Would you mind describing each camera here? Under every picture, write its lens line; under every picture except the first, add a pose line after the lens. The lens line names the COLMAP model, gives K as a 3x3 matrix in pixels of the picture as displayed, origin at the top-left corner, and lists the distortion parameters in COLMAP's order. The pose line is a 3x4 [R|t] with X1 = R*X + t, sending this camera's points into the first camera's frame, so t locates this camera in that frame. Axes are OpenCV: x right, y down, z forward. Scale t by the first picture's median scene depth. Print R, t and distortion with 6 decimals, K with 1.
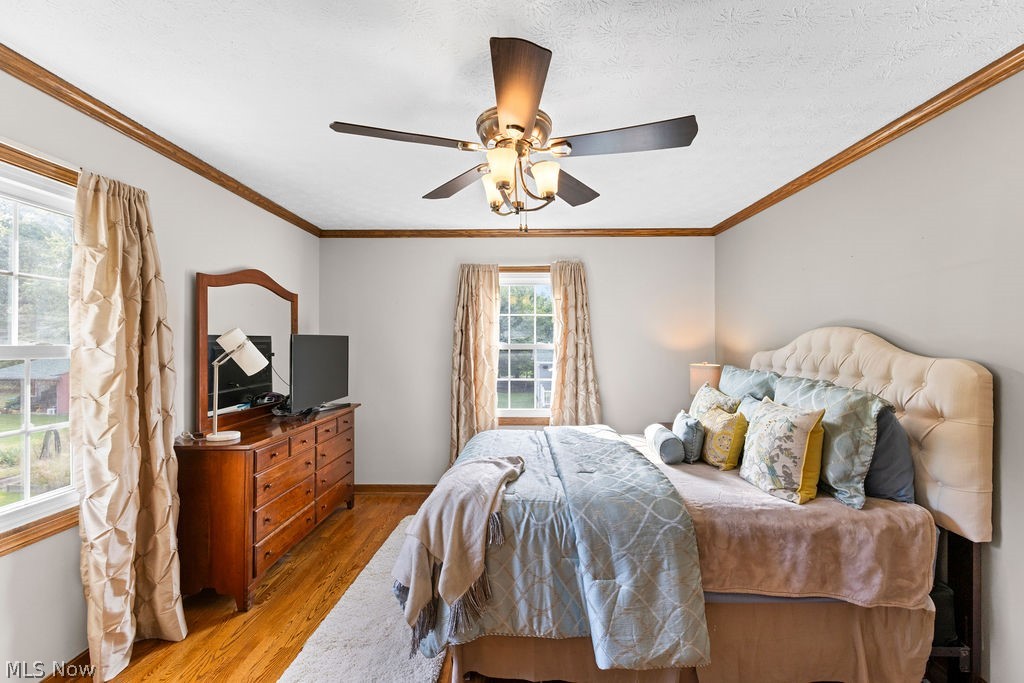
lens RADIAL K [[444.4, 0, 513.5], [0, 444.4, 342.4], [0, 0, 1]] dist [0.016274, -0.004829]
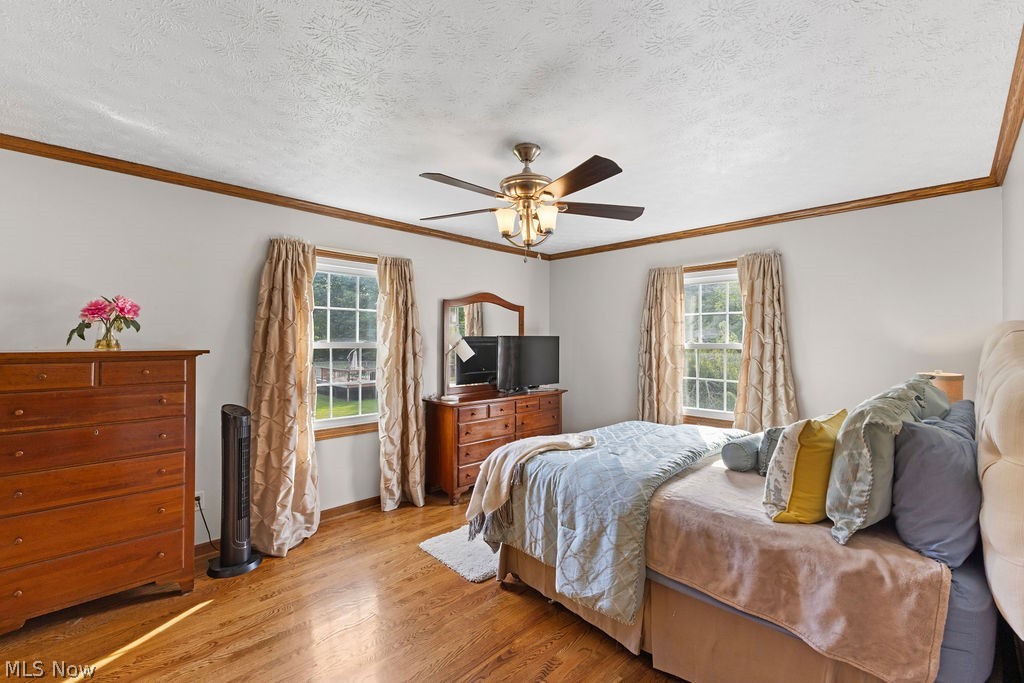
lens RADIAL K [[444.4, 0, 509.3], [0, 444.4, 340.9], [0, 0, 1]] dist [0.016274, -0.004829]
pose [[0.714633, 0.003305, -0.699492, 0.824839], [-0.002660, 0.999994, 0.002008, -0.005353], [0.699494, 0.000425, 0.714638, -0.023962]]
